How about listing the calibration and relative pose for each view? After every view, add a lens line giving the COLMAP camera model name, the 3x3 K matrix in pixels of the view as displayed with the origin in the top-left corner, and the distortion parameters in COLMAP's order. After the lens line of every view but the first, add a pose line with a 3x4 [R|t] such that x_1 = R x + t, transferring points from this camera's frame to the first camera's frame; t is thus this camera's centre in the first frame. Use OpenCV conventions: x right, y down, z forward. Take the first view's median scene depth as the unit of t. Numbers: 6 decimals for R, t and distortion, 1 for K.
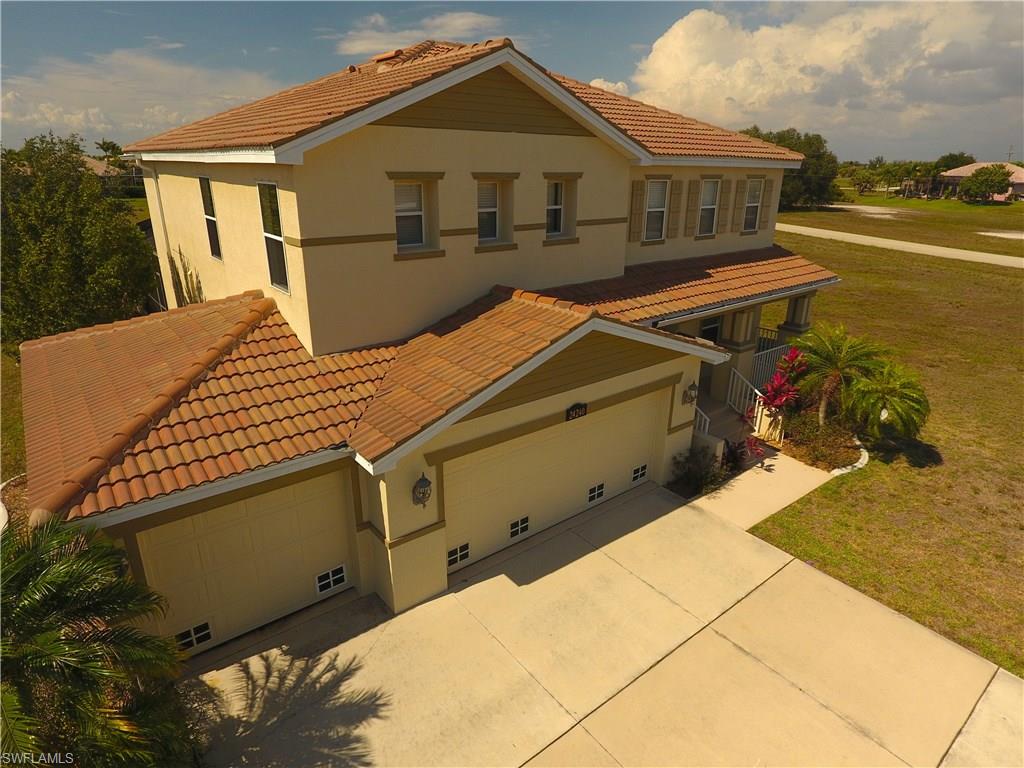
lens RADIAL K [[595.3, 0, 519.8], [0, 595.3, 379.5], [0, 0, 1]] dist [0.002481, 0.002135]
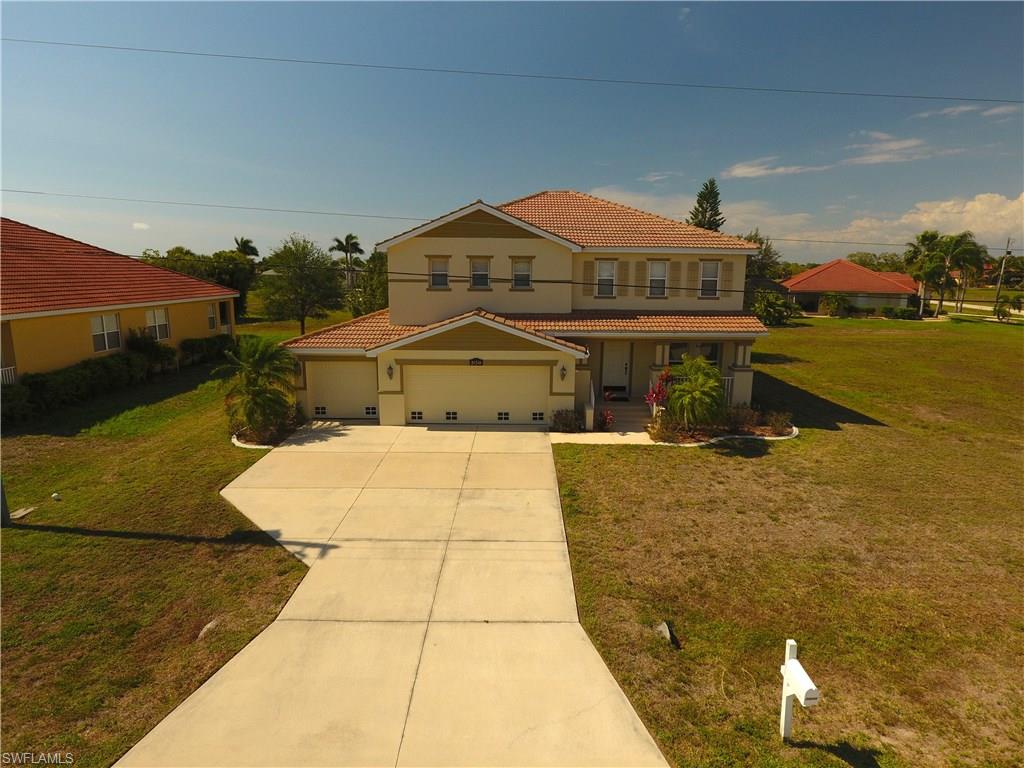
lens RADIAL K [[595.3, 0, 519.8], [0, 595.3, 379.5], [0, 0, 1]] dist [0.002481, 0.002135]
pose [[0.783461, 0.111220, -0.611407, 1.295822], [-0.211022, 0.973008, -0.093407, 0.238329], [0.584516, 0.202201, 0.785784, -0.477463]]
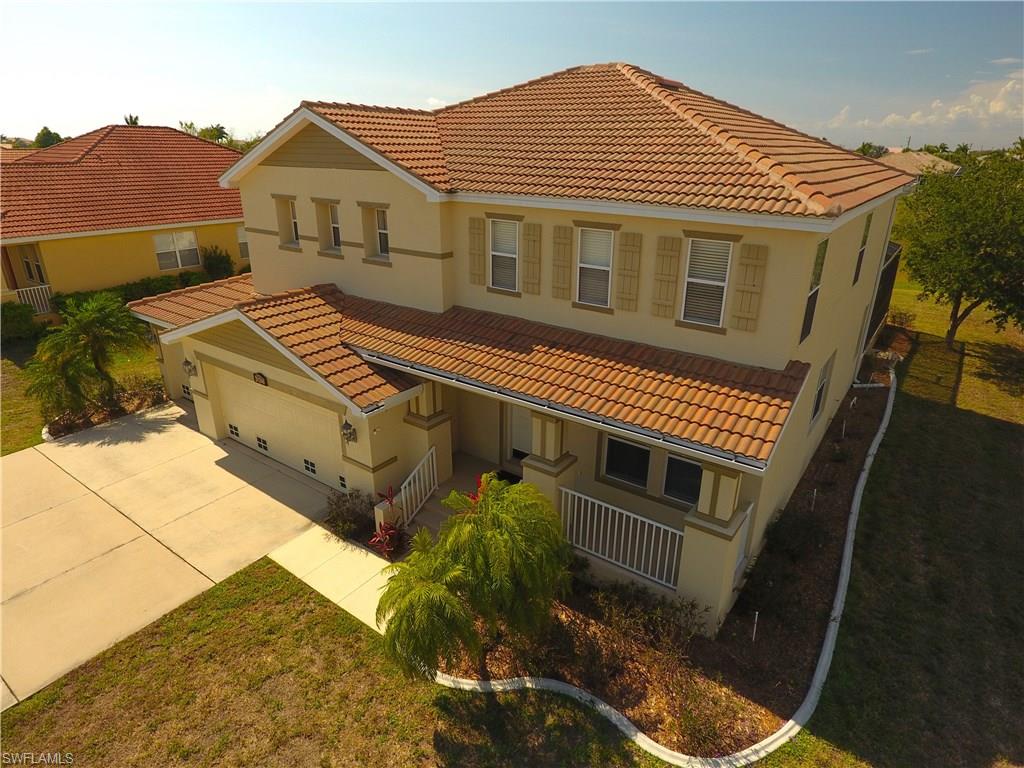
lens RADIAL K [[595.3, 0, 519.8], [0, 595.3, 379.5], [0, 0, 1]] dist [0.002481, 0.002135]
pose [[0.272906, 0.343393, -0.898668, 1.242218], [-0.331775, 0.910414, 0.247128, -0.400969], [0.903021, 0.230713, 0.362387, 0.892190]]
